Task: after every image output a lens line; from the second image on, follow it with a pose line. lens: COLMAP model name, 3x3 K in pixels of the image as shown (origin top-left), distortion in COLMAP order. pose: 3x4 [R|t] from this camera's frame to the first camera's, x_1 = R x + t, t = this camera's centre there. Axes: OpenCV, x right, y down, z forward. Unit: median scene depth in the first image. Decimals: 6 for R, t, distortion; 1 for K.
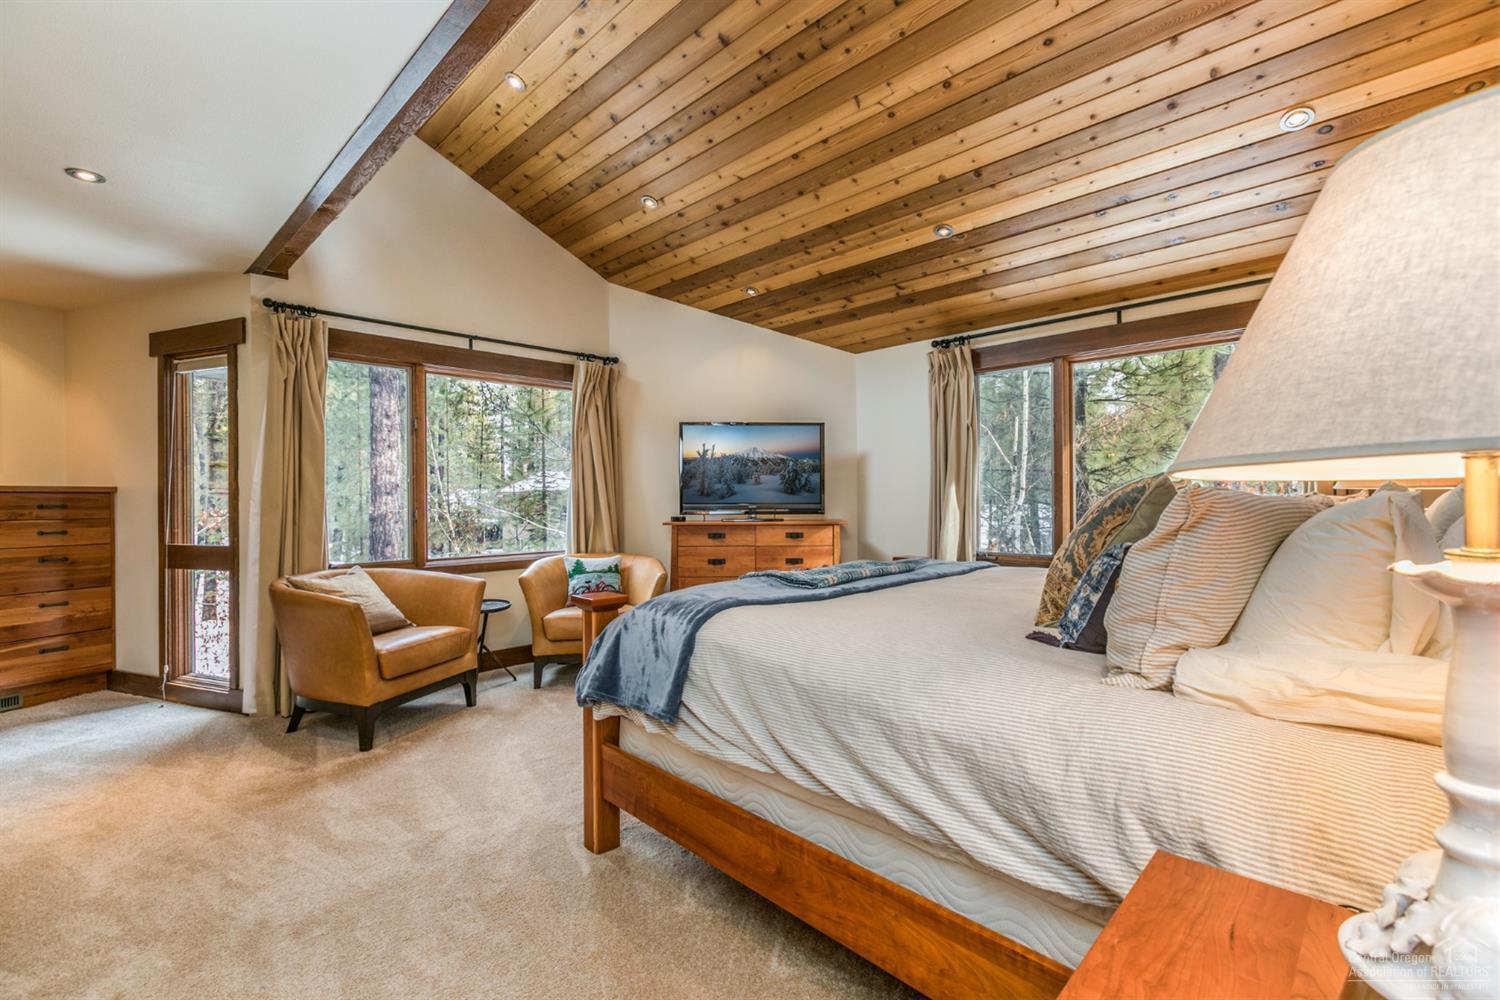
lens RADIAL K [[679.3, 0, 749.9], [0, 679.3, 500.8], [0, 0, 1]] dist [0.002761, 0.000186]
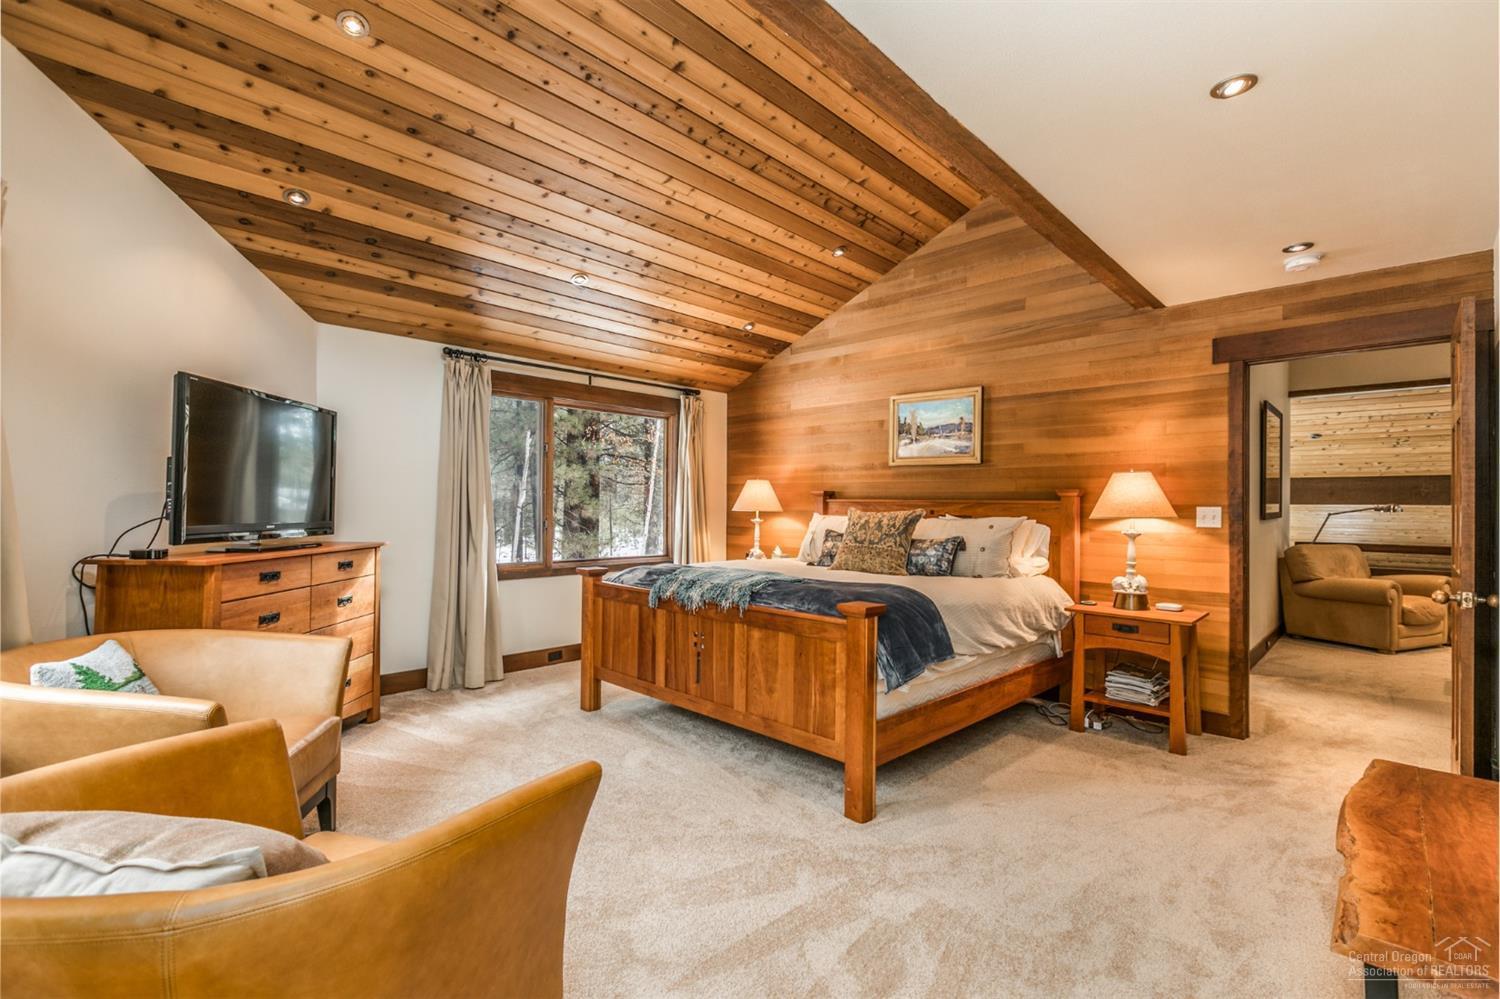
lens RADIAL K [[679.3, 0, 749.4], [0, 679.3, 499.2], [0, 0, 1]] dist [0.002761, 0.000186]
pose [[-0.046508, 0.016860, 0.998776, -0.722316], [0.001973, 0.999857, -0.016786, -0.006020], [-0.998916, 0.001190, -0.046535, 0.644113]]
